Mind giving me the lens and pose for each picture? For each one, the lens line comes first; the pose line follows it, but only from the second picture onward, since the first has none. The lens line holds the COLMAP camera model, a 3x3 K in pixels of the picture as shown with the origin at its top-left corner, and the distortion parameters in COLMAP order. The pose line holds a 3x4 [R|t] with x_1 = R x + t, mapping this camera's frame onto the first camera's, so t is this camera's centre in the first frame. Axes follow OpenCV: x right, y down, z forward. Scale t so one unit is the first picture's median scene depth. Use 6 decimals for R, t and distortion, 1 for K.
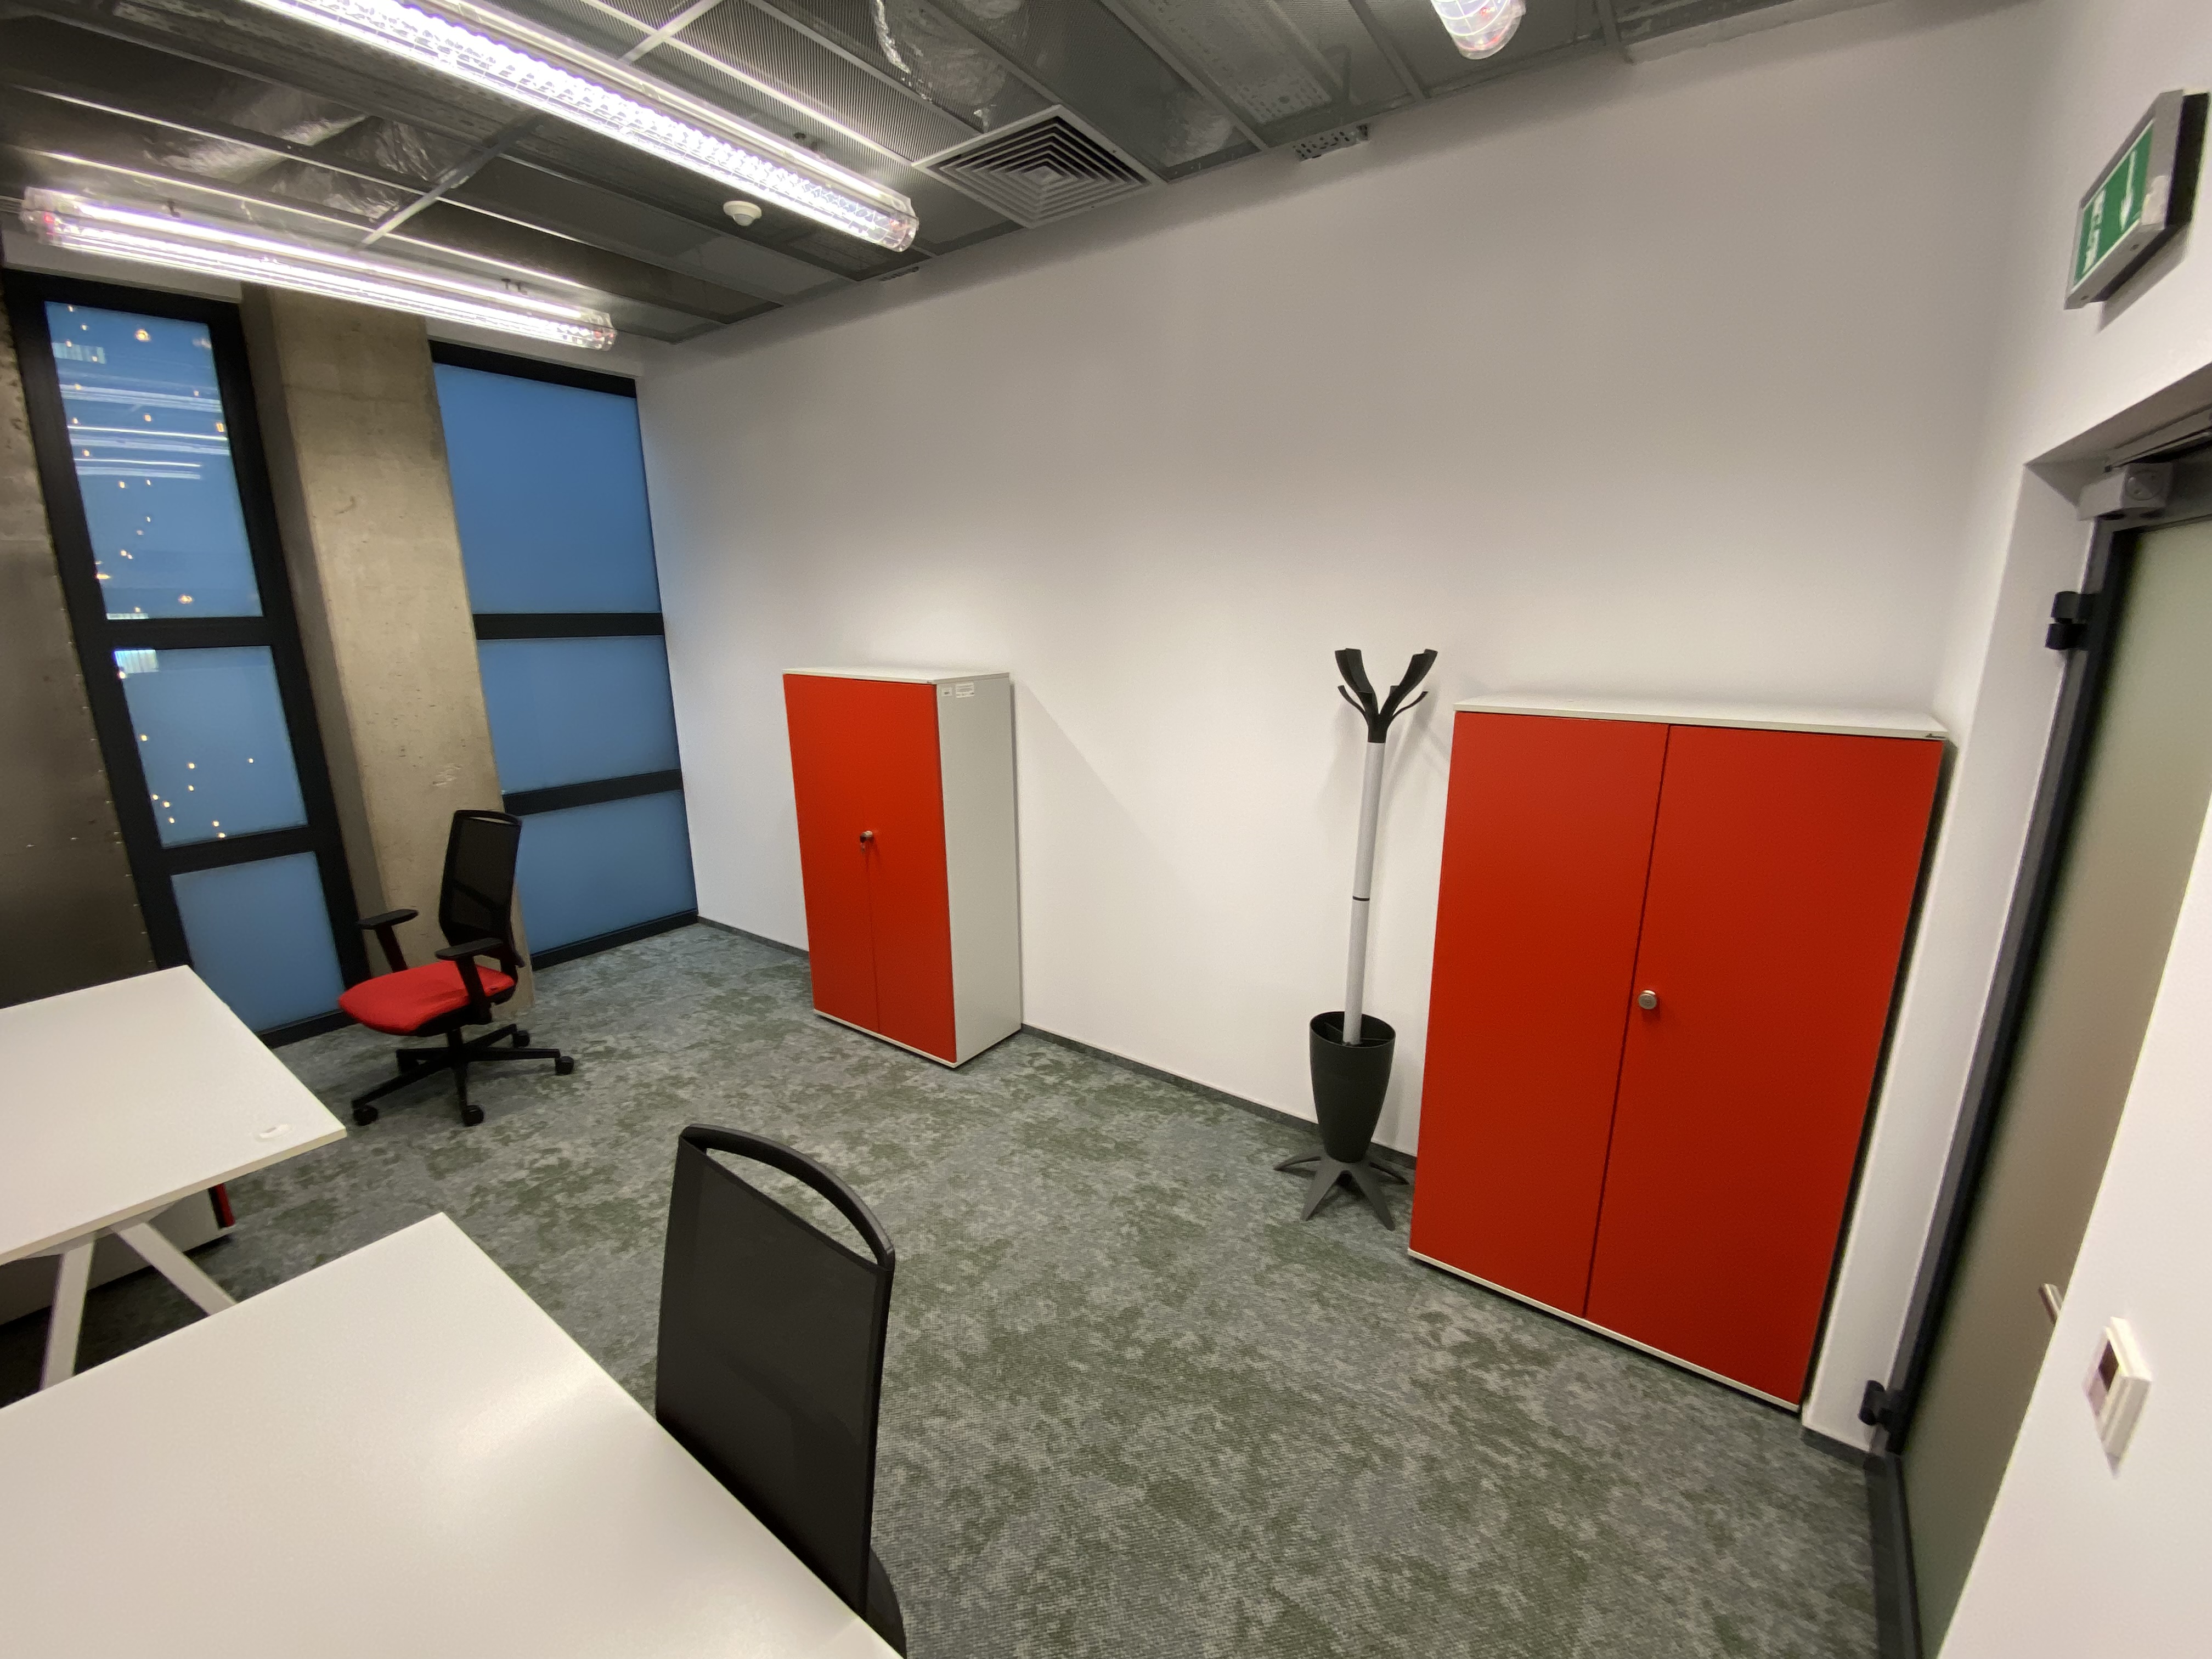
lens RADIAL K [[901.8, 0, 1106.9], [0, 901.8, 818.0], [0, 0, 1]] dist [-0.008414, -0.002777]
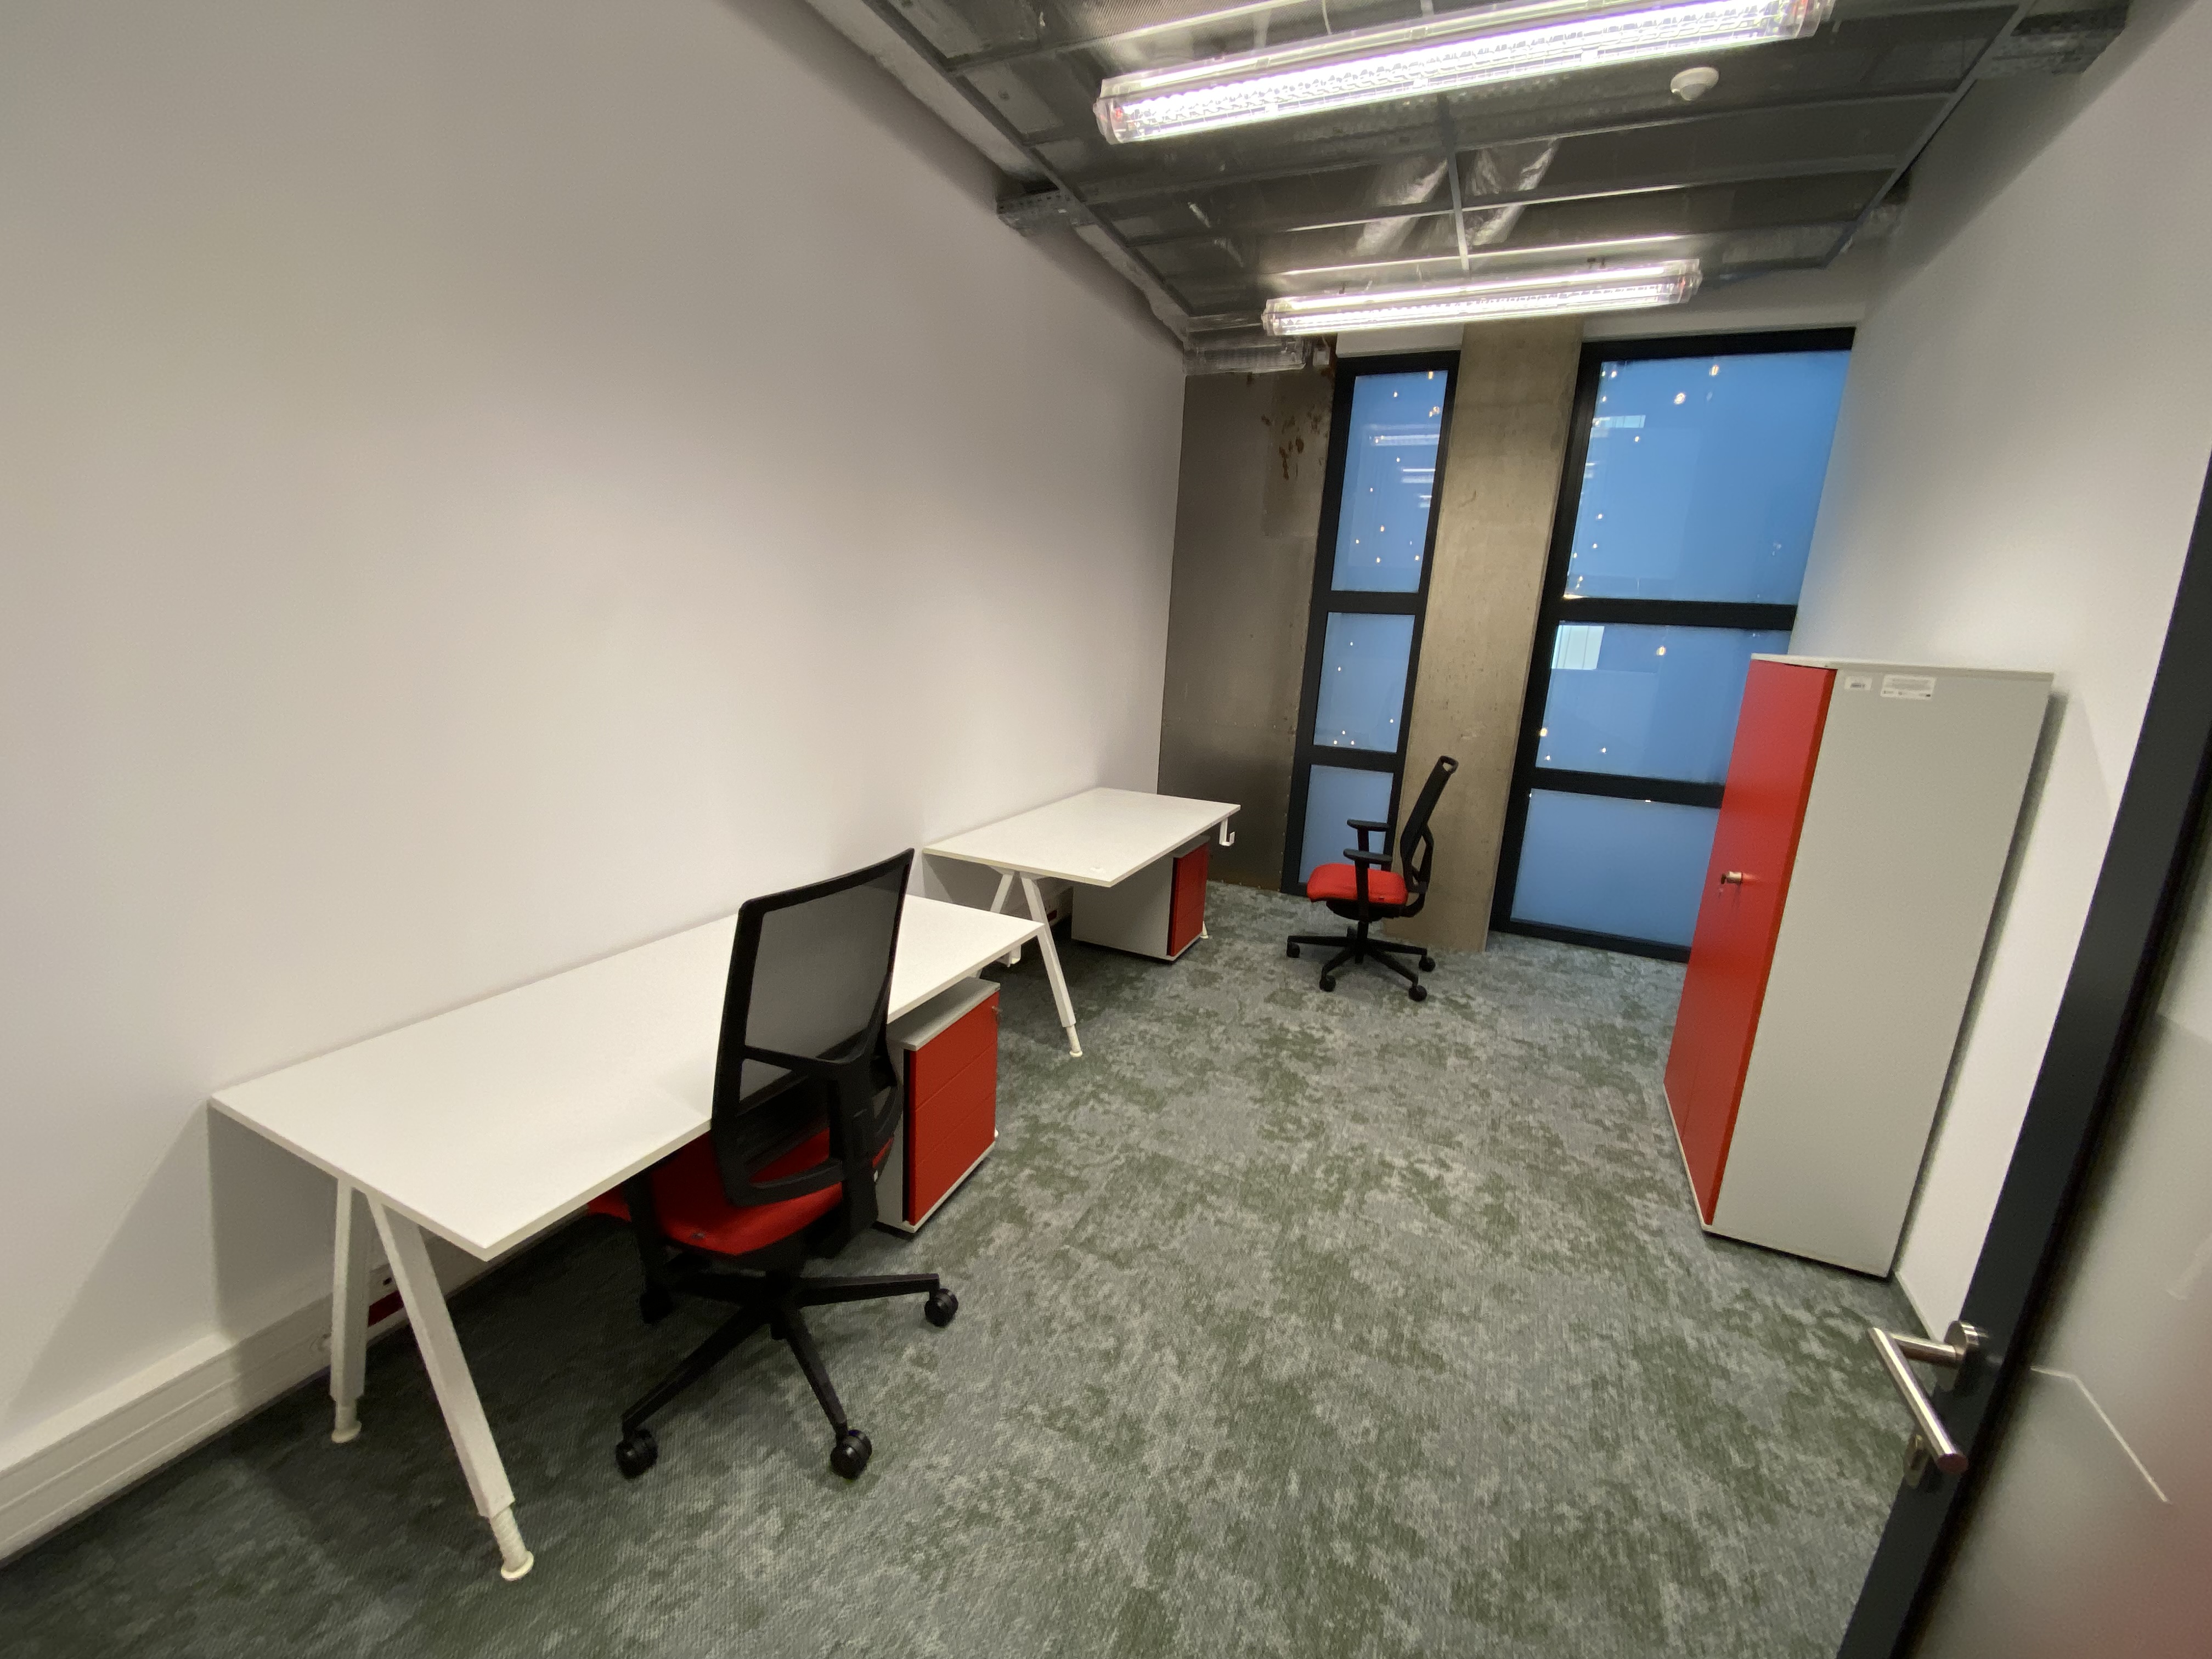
lens RADIAL K [[901.8, 0, 1106.6], [0, 901.8, 834.6], [0, 0, 1]] dist [-0.008414, -0.002777]
pose [[0.182153, 0.253818, -0.949946, 0.411731], [-0.276671, 0.940305, 0.198190, -0.027596], [0.943543, 0.226722, 0.241504, 0.400065]]
